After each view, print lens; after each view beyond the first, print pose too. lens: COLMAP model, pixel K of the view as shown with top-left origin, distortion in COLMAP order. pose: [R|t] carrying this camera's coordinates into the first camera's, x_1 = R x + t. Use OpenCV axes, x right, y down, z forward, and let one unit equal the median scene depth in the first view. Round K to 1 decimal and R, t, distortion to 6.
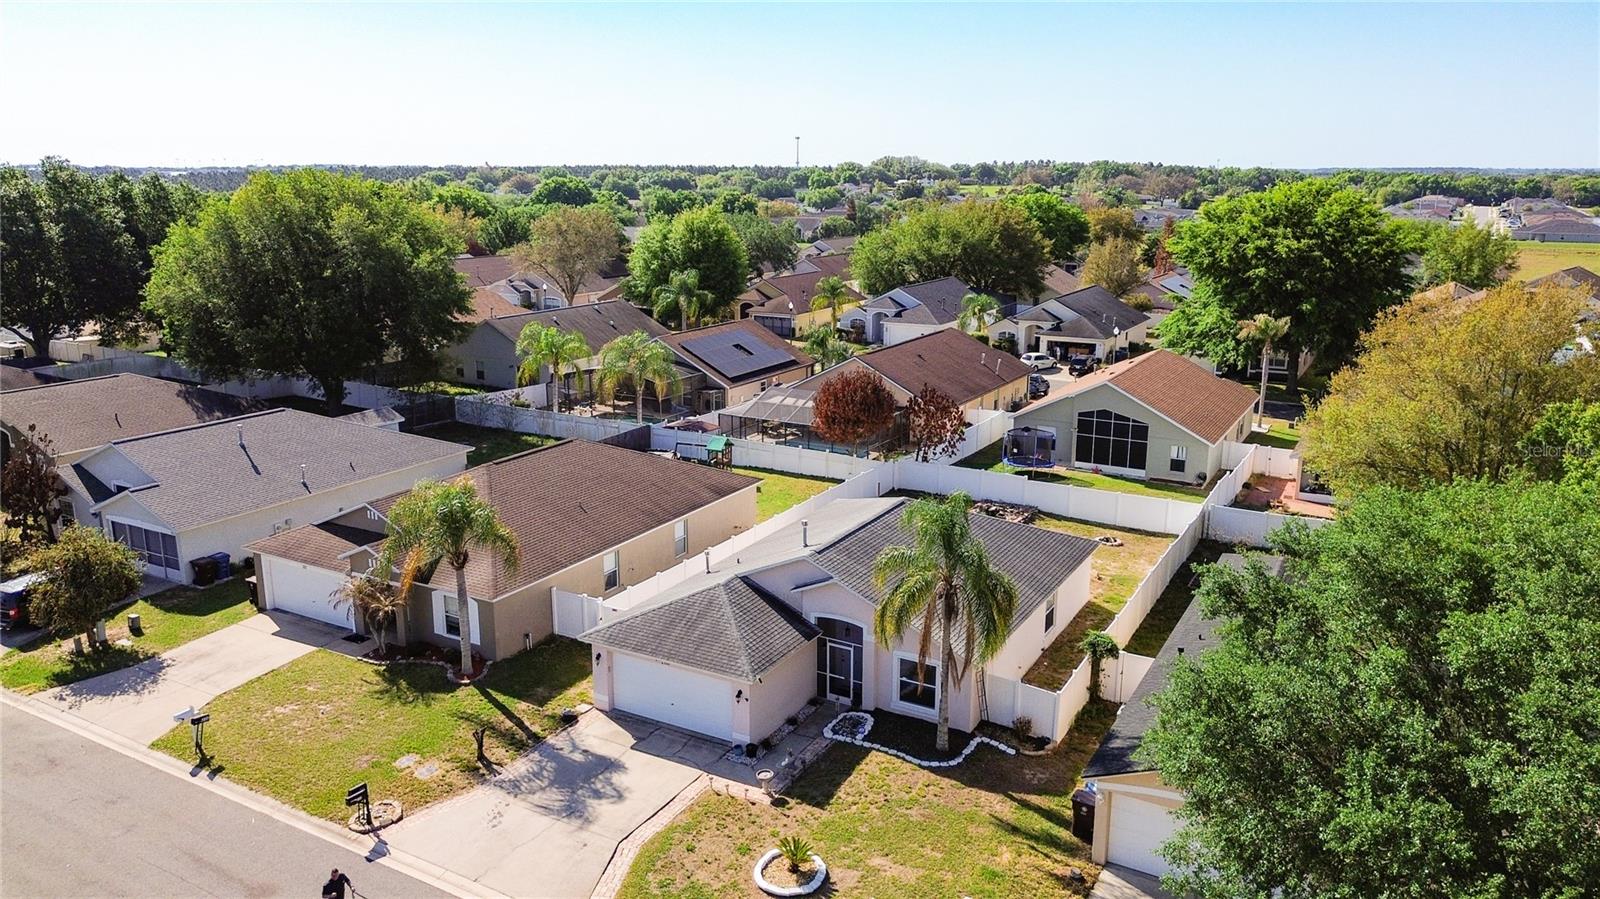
lens RADIAL K [[1132.8, 0, 797.7], [0, 1132.8, 457.7], [0, 0, 1]] dist [0.091671, -0.101531]
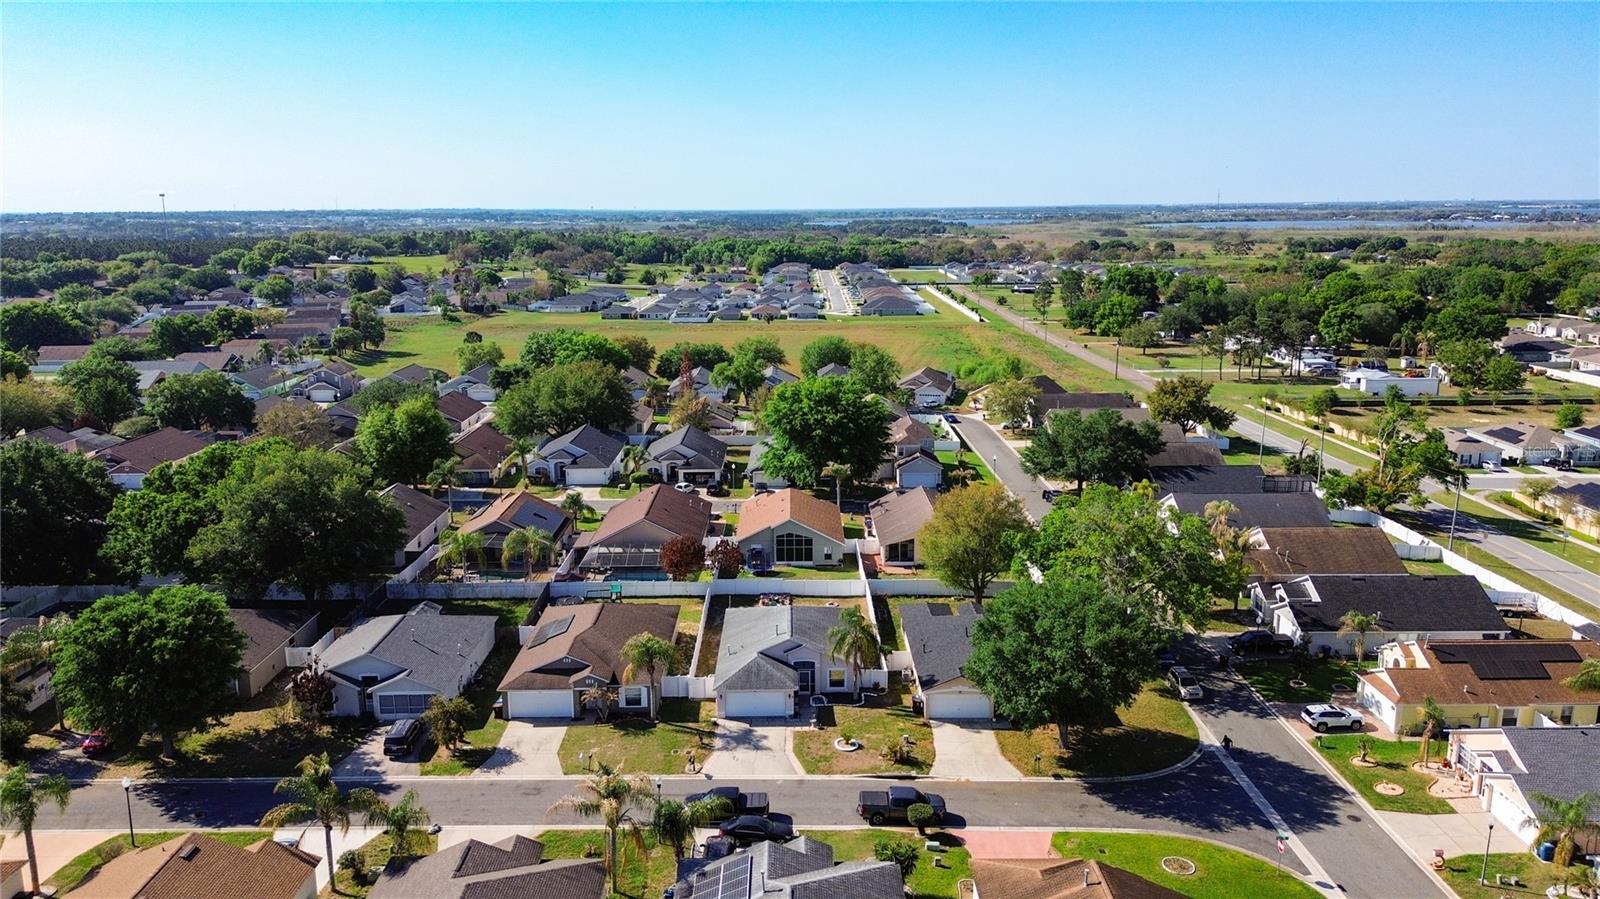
lens RADIAL K [[1132.8, 0, 797.7], [0, 1132.8, 457.7], [0, 0, 1]] dist [0.091671, -0.101531]
pose [[0.866367, -0.116871, 0.485541, -1.054891], [0.132171, 0.991223, 0.002754, -0.288745], [-0.481601, 0.061789, 0.874210, -1.130982]]
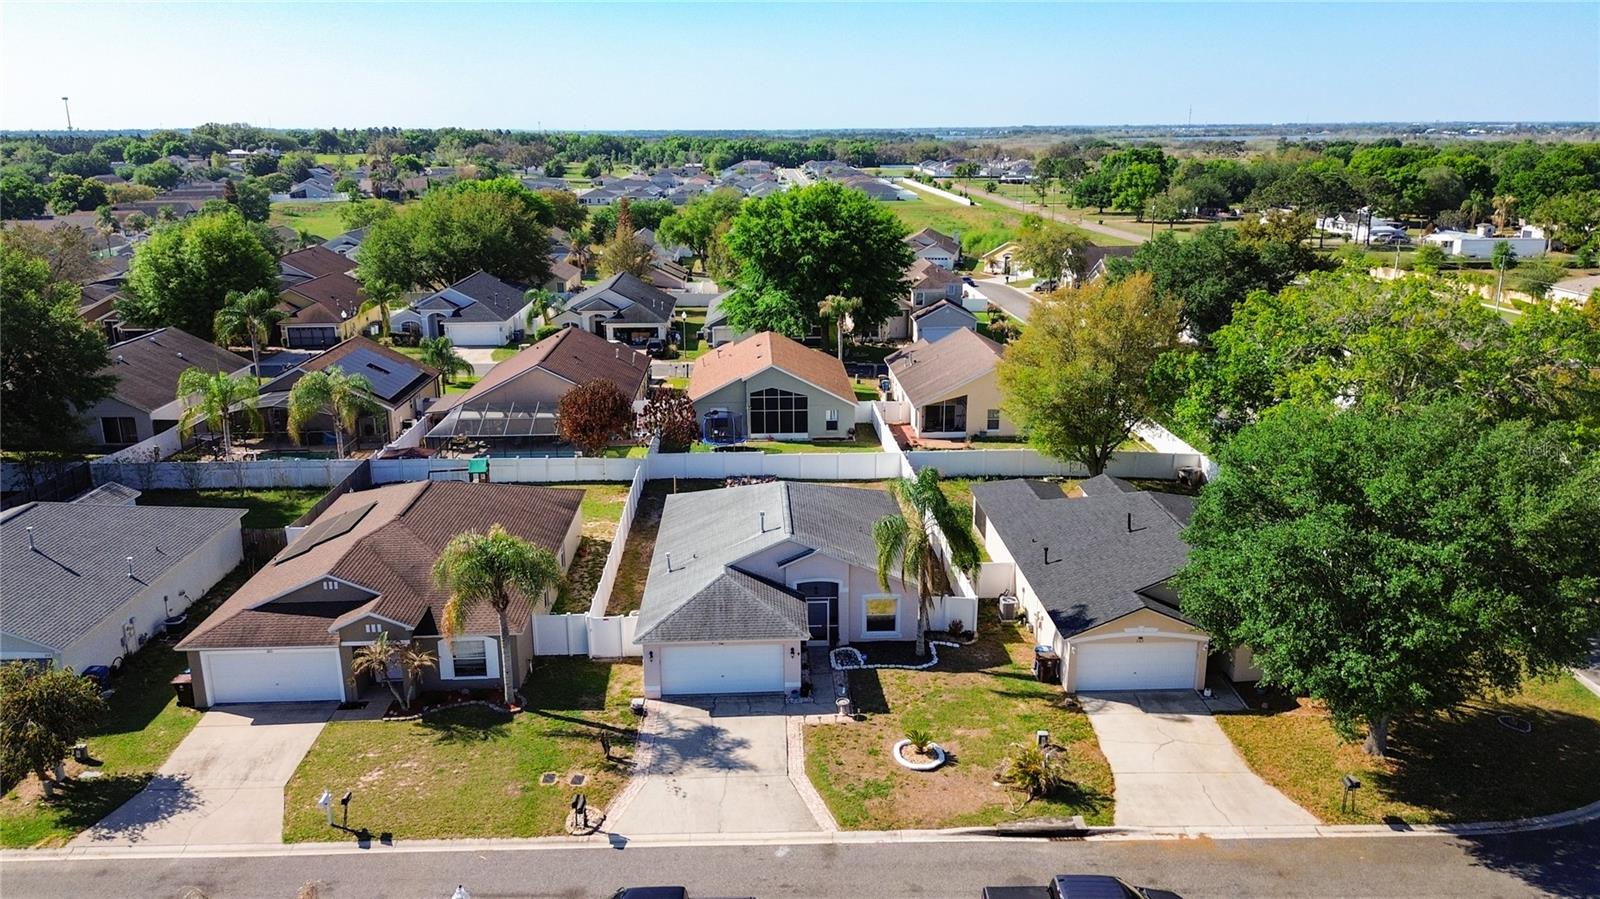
lens RADIAL K [[1153.3, 0, 798.1], [0, 1153.3, 452.9], [0, 0, 1]] dist [0.076069, -0.103768]
pose [[0.848311, -0.151759, 0.507284, -0.568692], [0.139679, 0.988250, 0.062066, -0.077767], [-0.510742, 0.018206, 0.859541, -0.103064]]
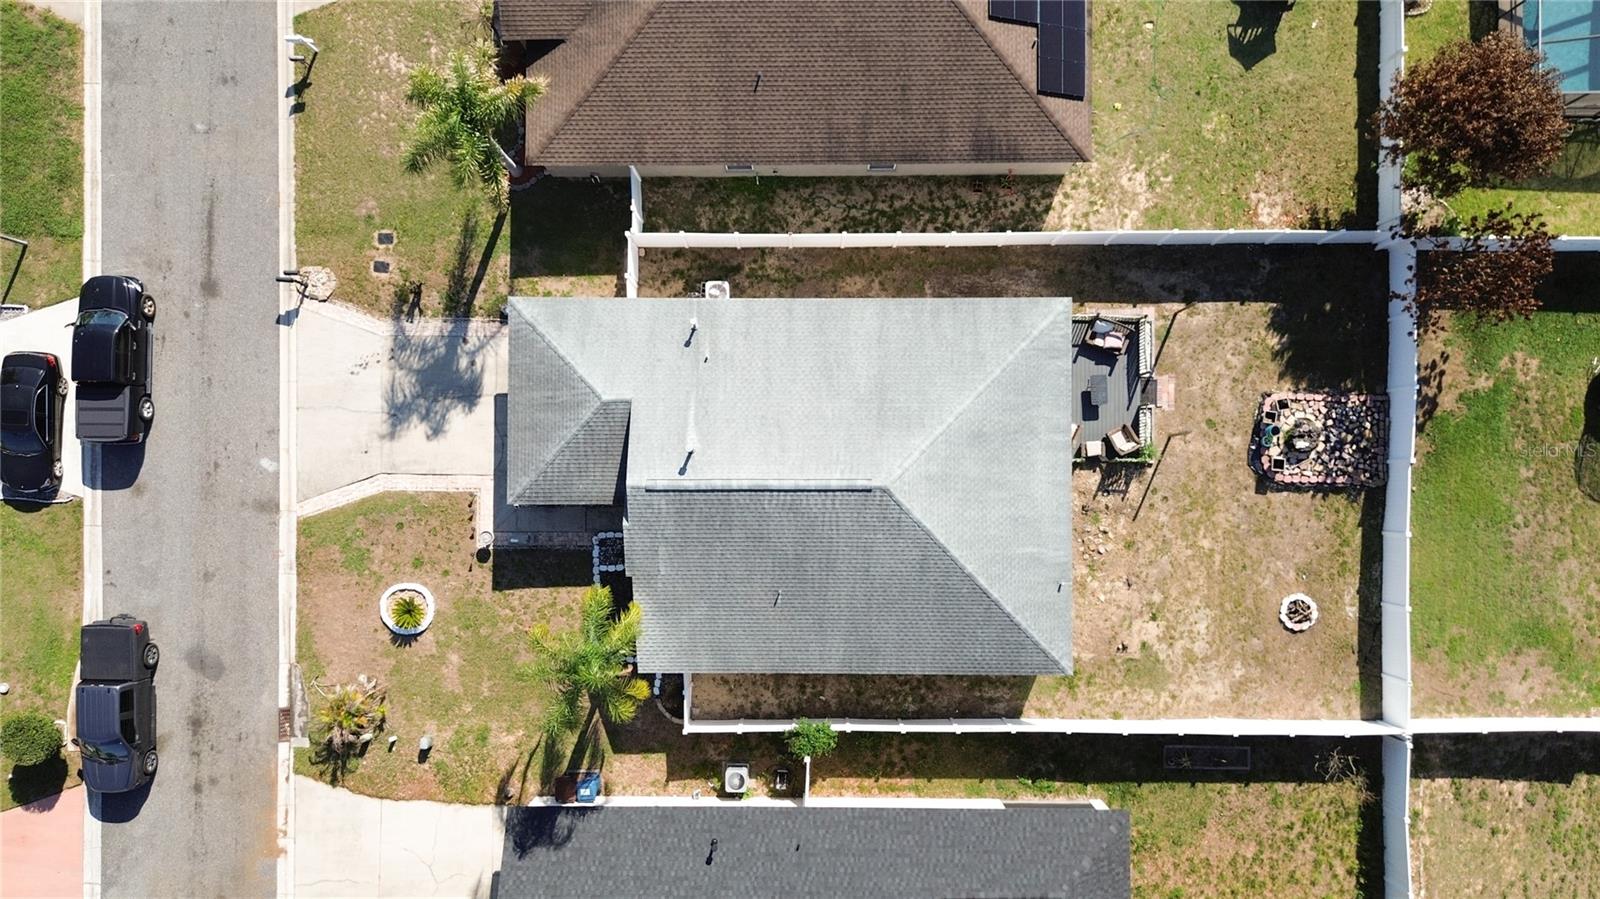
lens RADIAL K [[1132.8, 0, 797.7], [0, 1132.8, 457.7], [0, 0, 1]] dist [0.091671, -0.101531]
pose [[0.492941, 0.869731, -0.024036, 0.070961], [-0.200953, 0.140686, 0.969446, -0.773347], [0.846538, -0.473050, 0.244125, 0.824308]]
